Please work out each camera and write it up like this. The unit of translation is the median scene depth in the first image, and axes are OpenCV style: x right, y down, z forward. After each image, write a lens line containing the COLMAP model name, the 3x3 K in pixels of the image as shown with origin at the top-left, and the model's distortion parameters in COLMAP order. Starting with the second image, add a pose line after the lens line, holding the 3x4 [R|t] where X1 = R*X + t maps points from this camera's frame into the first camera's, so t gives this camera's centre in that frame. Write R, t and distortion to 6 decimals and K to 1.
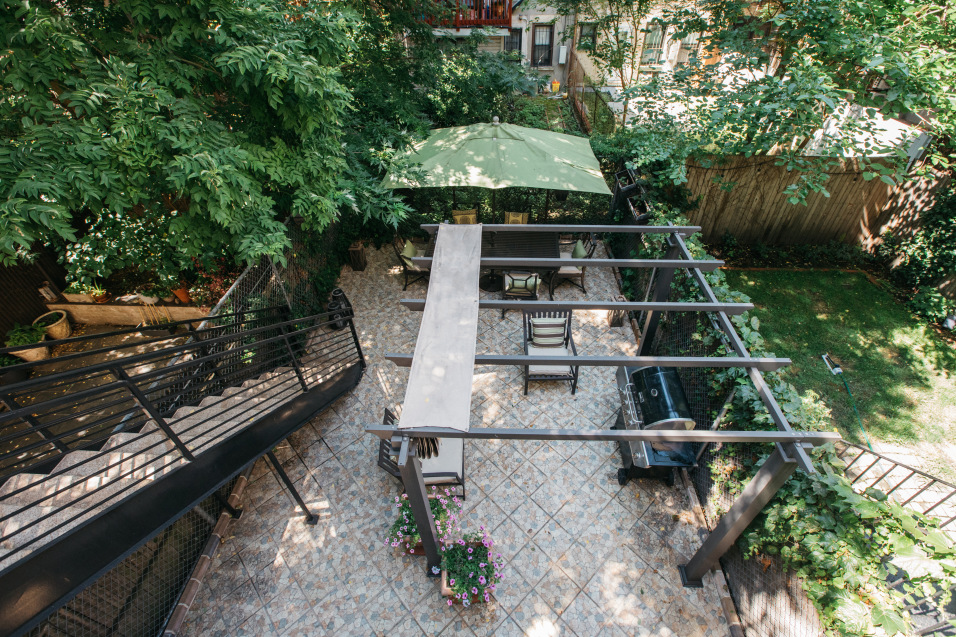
lens RADIAL K [[425.7, 0, 481.6], [0, 425.7, 298.7], [0, 0, 1]] dist [-0.059375, 0.024905]
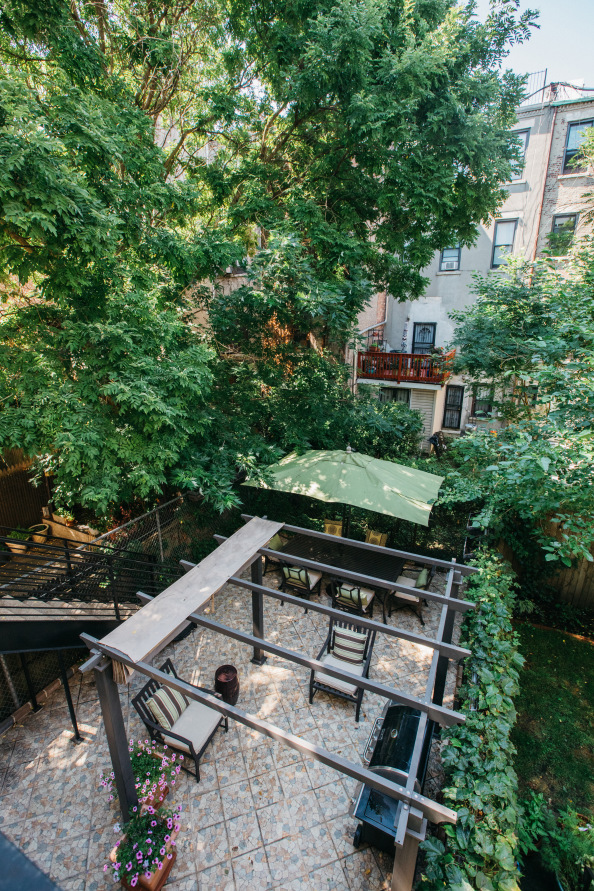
lens RADIAL K [[396.7, 0, 297.0], [0, 396.7, 445.5], [0, 0, 1]] dist [-0.059375, 0.024905]
pose [[0.916052, 0.136910, -0.376968, 0.333899], [-0.273369, 0.900906, -0.337103, -0.003831], [0.293460, 0.411855, 0.862703, -0.049585]]
